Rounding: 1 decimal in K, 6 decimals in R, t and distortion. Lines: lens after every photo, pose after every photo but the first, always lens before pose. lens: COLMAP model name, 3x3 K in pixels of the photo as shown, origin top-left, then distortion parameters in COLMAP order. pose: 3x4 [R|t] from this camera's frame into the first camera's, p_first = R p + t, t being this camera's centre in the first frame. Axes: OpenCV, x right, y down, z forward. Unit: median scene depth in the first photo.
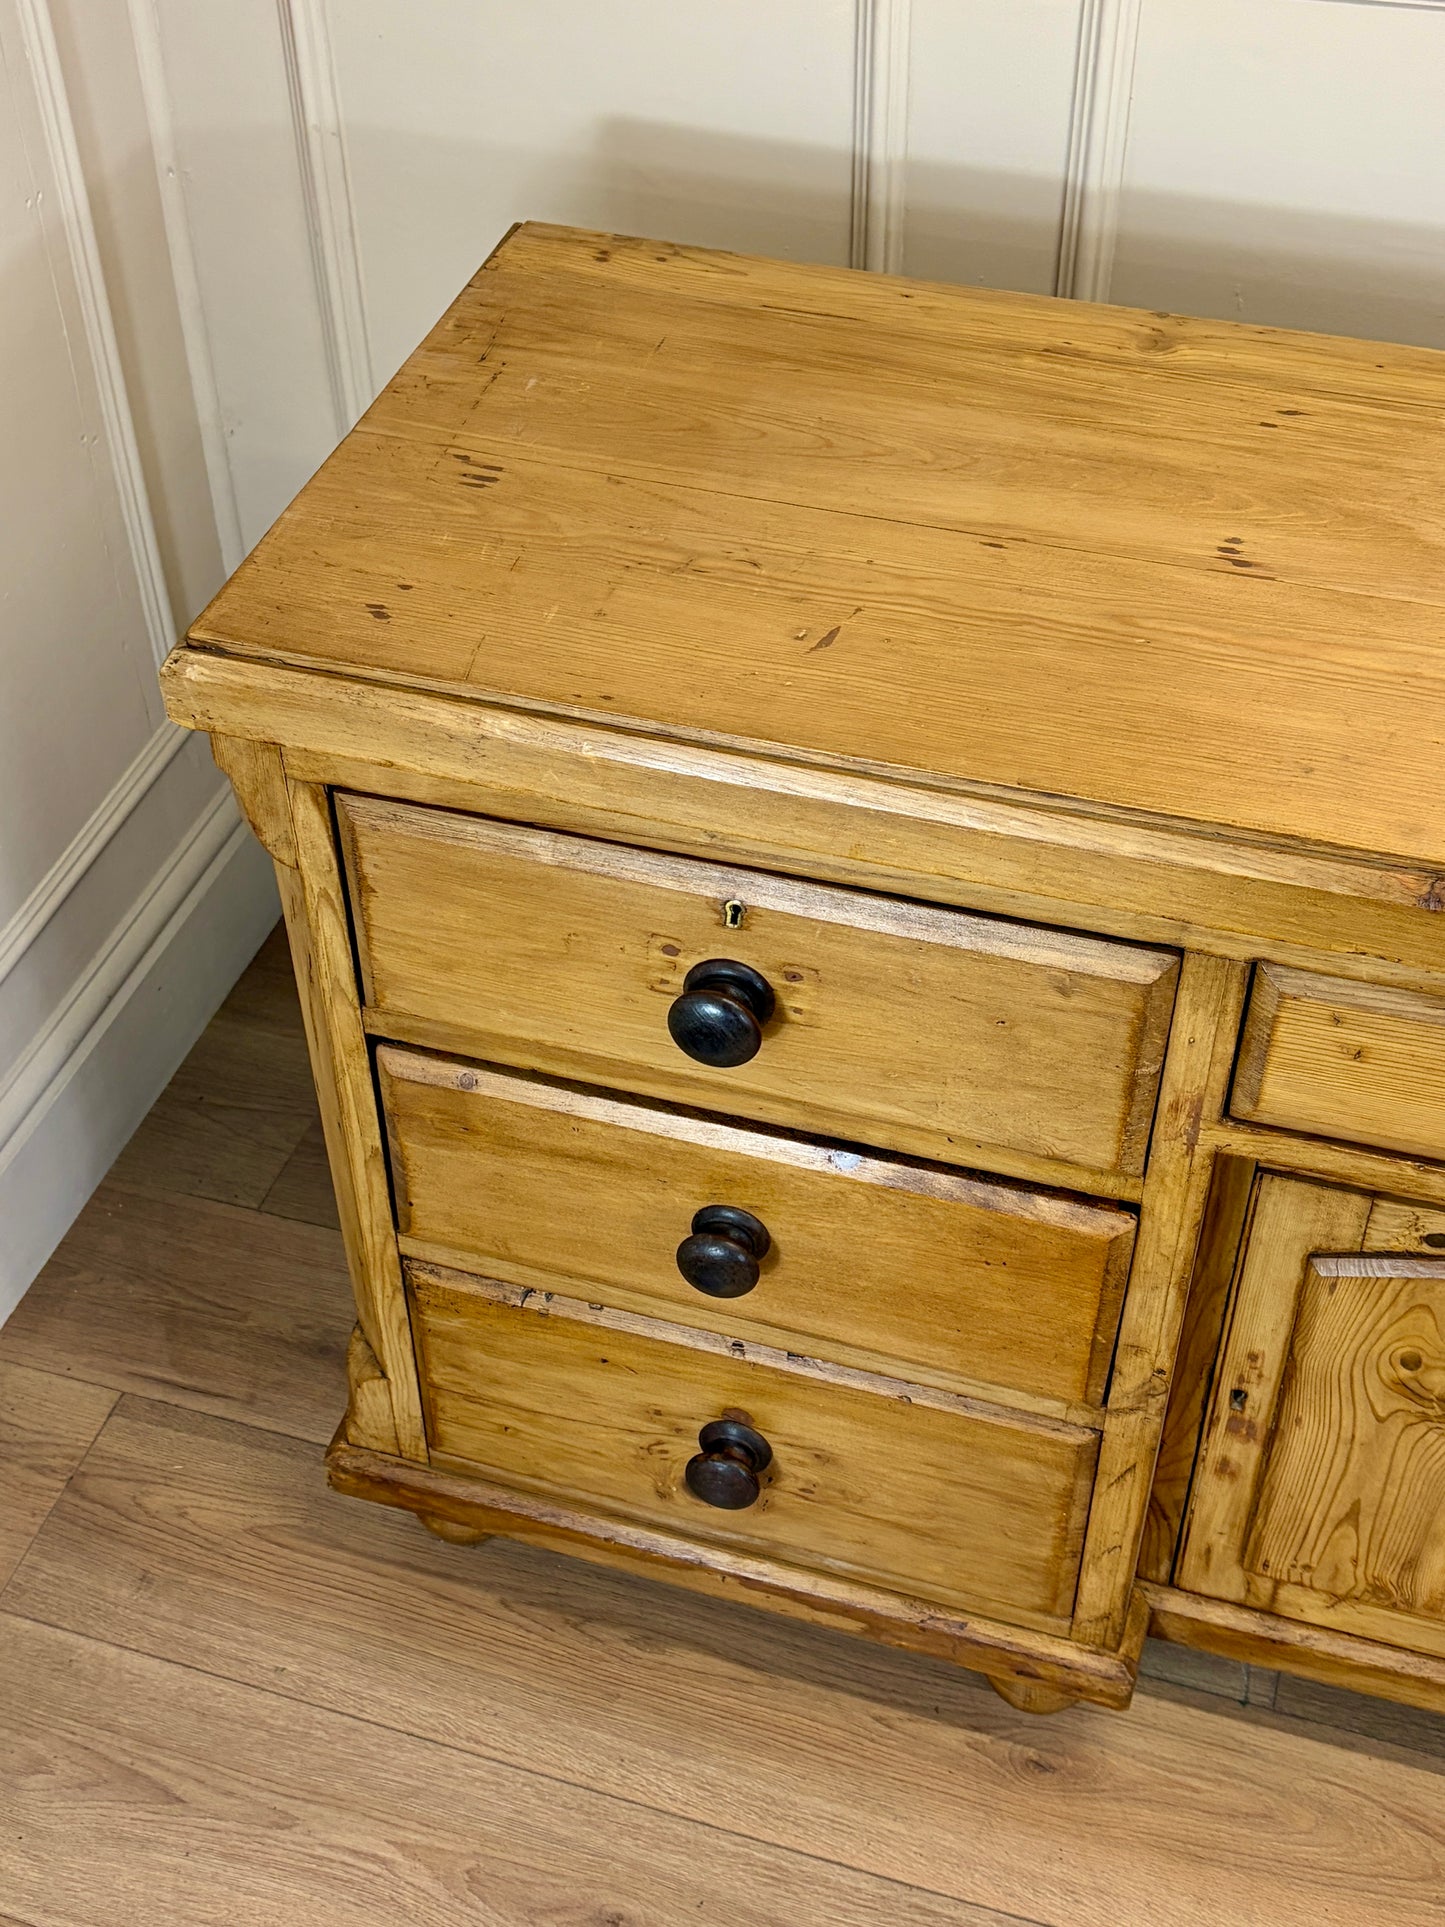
lens RADIAL K [[2314.0, 0, 718.8], [0, 2314.0, 954.4], [0, 0, 1]] dist [0.088545, 0.000000]
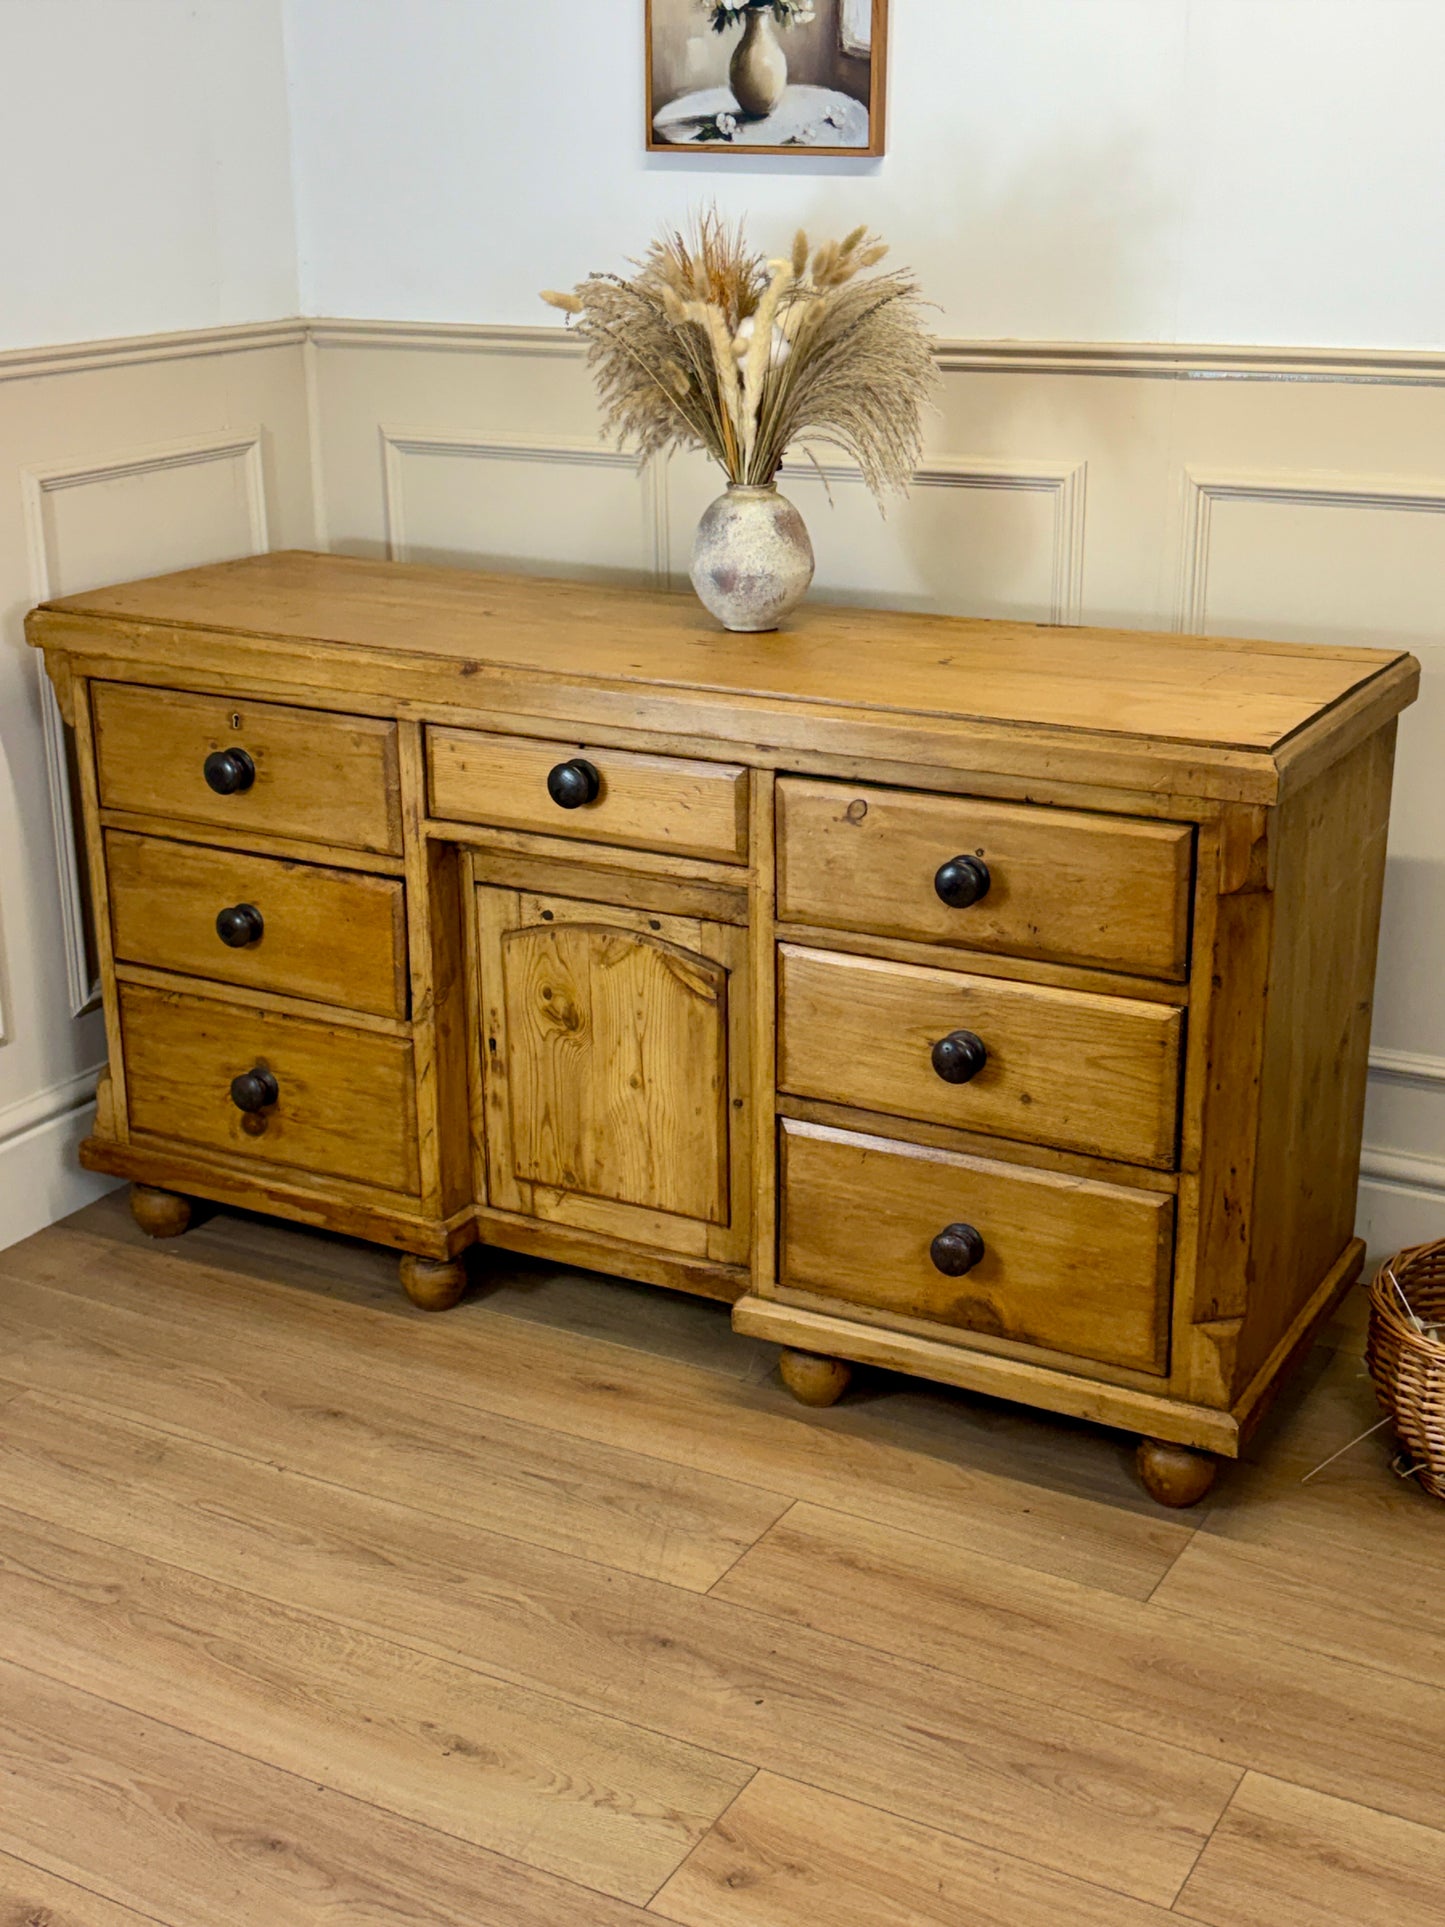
lens RADIAL K [[2392.8, 0, 720.7], [0, 2392.8, 982.1], [0, 0, 1]] dist [0.122559, 0.000000]
pose [[0.980740, 0.068586, -0.182881, 0.828327], [-0.134608, 0.915797, -0.378414, 0.938257], [0.141528, 0.395743, 0.907390, -0.878421]]
